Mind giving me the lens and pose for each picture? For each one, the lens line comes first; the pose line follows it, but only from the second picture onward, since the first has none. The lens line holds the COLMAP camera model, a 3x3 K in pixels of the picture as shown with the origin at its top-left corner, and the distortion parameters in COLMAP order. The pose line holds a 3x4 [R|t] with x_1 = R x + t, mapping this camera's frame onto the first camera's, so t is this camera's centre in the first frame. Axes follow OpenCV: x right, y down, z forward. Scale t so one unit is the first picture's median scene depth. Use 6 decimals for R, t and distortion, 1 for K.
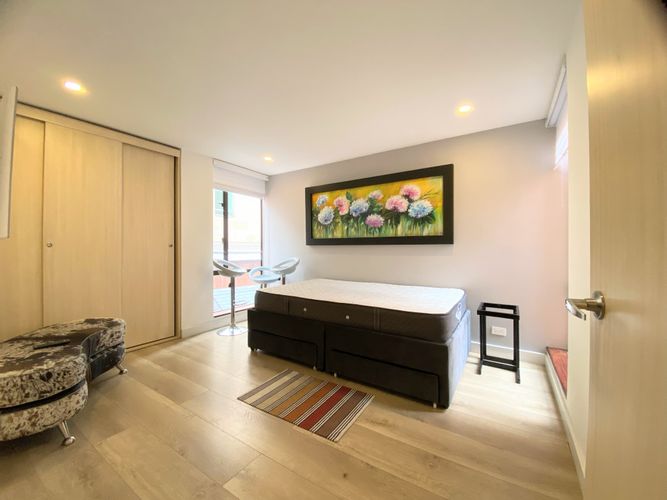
lens RADIAL K [[269.4, 0, 335.9], [0, 269.4, 247.7], [0, 0, 1]] dist [0.008798, -0.014422]
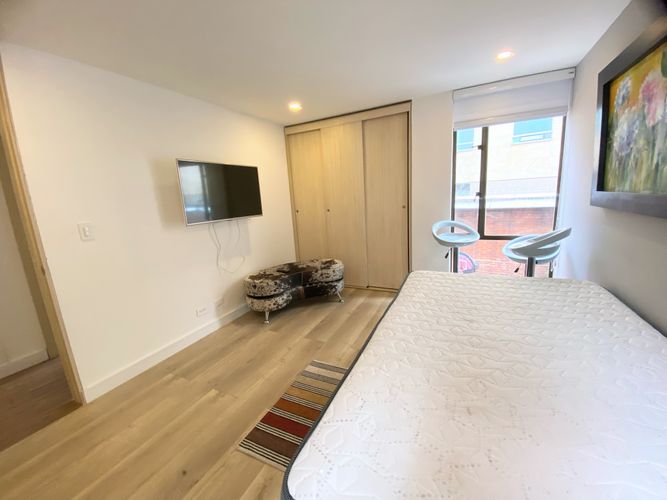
lens RADIAL K [[269.4, 0, 330.8], [0, 269.4, 247.8], [0, 0, 1]] dist [0.008798, -0.014422]
pose [[0.098111, 0.185804, -0.977676, 0.559471], [0.064373, 0.979174, 0.192548, -0.096764], [0.993091, -0.081827, 0.084107, 0.869547]]
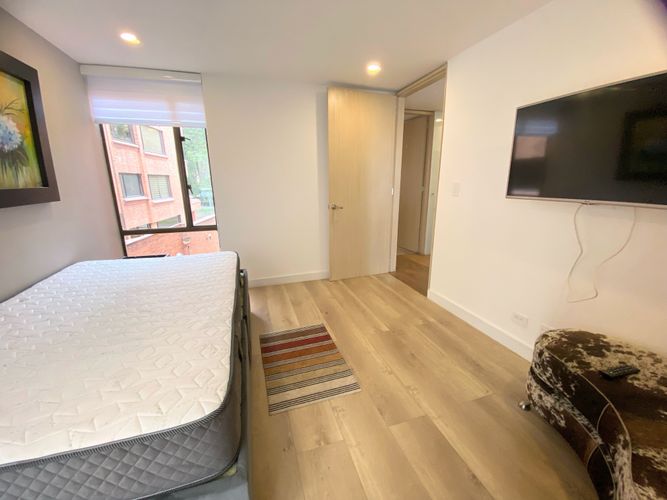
lens RADIAL K [[269.4, 0, 330.3], [0, 269.4, 244.7], [0, 0, 1]] dist [0.008798, -0.014422]
pose [[-0.763189, -0.141530, 0.630485, -0.649707], [0.008880, 0.973329, 0.229240, -0.068442], [-0.646114, 0.180552, -0.741577, 1.375307]]
